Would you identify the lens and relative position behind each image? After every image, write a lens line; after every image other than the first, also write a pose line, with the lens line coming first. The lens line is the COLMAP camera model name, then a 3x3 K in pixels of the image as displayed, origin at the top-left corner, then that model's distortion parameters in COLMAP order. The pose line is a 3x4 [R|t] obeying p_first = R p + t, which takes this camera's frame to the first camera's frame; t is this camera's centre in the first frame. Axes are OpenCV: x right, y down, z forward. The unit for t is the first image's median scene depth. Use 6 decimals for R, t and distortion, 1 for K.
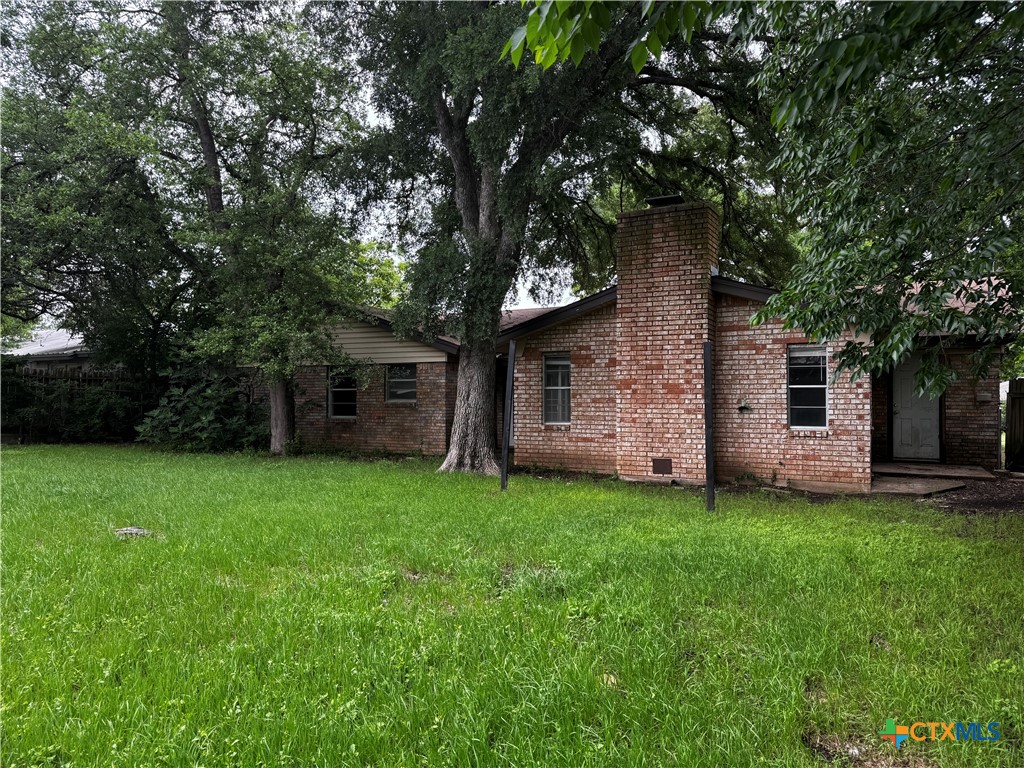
lens RADIAL K [[714.3, 0, 515.7], [0, 714.3, 384.7], [0, 0, 1]] dist [0.074276, -0.100252]
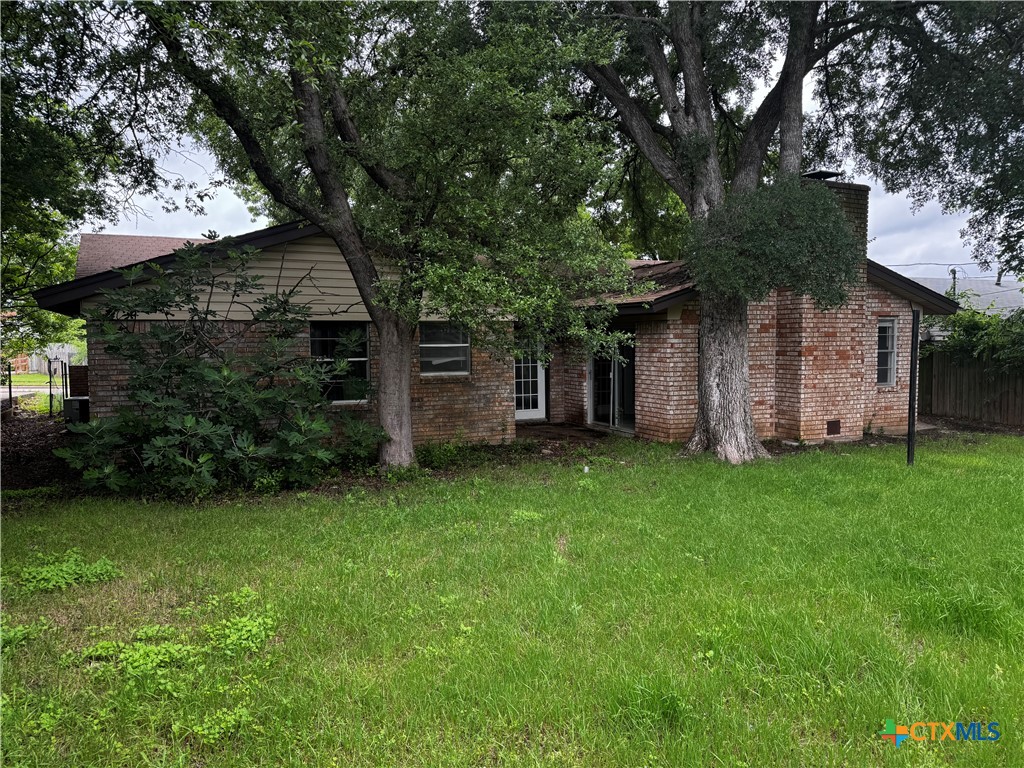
lens RADIAL K [[714.9, 0, 518.5], [0, 714.9, 388.0], [0, 0, 1]] dist [0.060321, -0.071776]
pose [[0.639172, -0.056864, 0.766959, -0.894072], [-0.003740, 0.997021, 0.077038, -0.025421], [-0.769055, -0.052109, 0.637056, 0.662011]]
